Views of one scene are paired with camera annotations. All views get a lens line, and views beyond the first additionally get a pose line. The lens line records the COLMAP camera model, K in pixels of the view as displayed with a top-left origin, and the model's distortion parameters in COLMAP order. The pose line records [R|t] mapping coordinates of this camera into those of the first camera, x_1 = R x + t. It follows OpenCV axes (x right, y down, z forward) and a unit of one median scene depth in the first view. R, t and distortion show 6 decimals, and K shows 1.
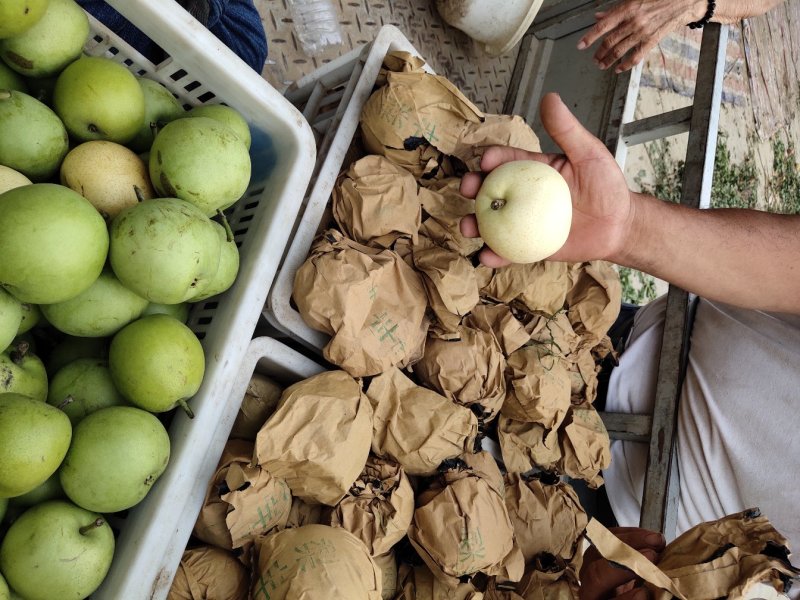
lens RADIAL K [[697.4, 0, 403.1], [0, 697.4, 303.7], [0, 0, 1]] dist [-0.027252, 0.015467]
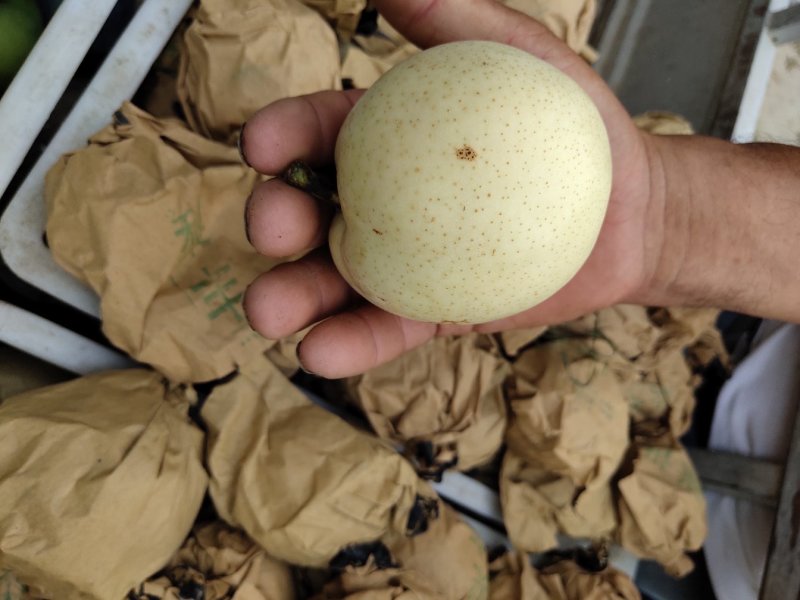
lens RADIAL K [[697.4, 0, 398.4], [0, 697.4, 300.7], [0, 0, 1]] dist [-0.027252, 0.015467]
pose [[0.979839, 0.046732, -0.194247, 0.180916], [-0.040341, 0.998511, 0.036733, 0.013241], [0.195674, -0.028156, 0.980265, 0.455100]]
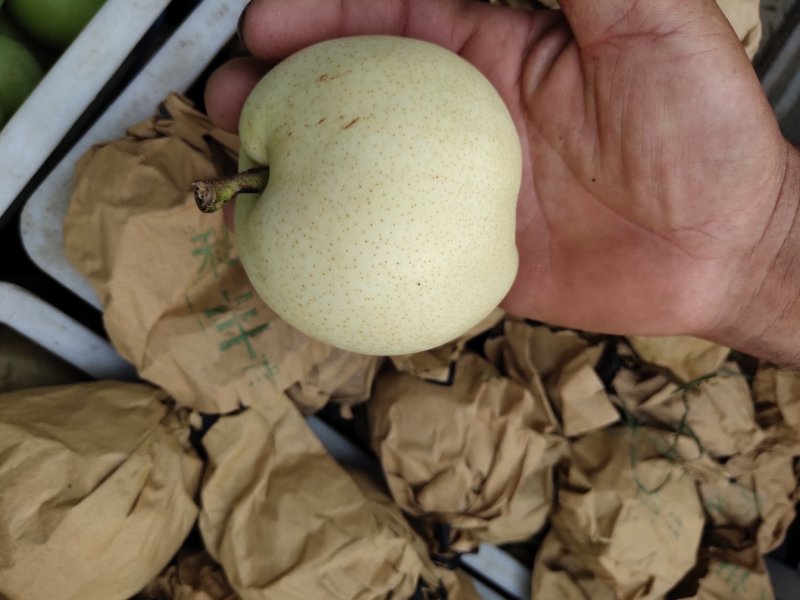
lens RADIAL K [[697.4, 0, 382.3], [0, 697.4, 295.6], [0, 0, 1]] dist [-0.027252, 0.015467]
pose [[0.901502, 0.237636, -0.361694, 0.197037], [-0.214716, 0.971236, 0.102943, -0.046105], [0.375753, -0.015142, 0.926596, 0.536693]]
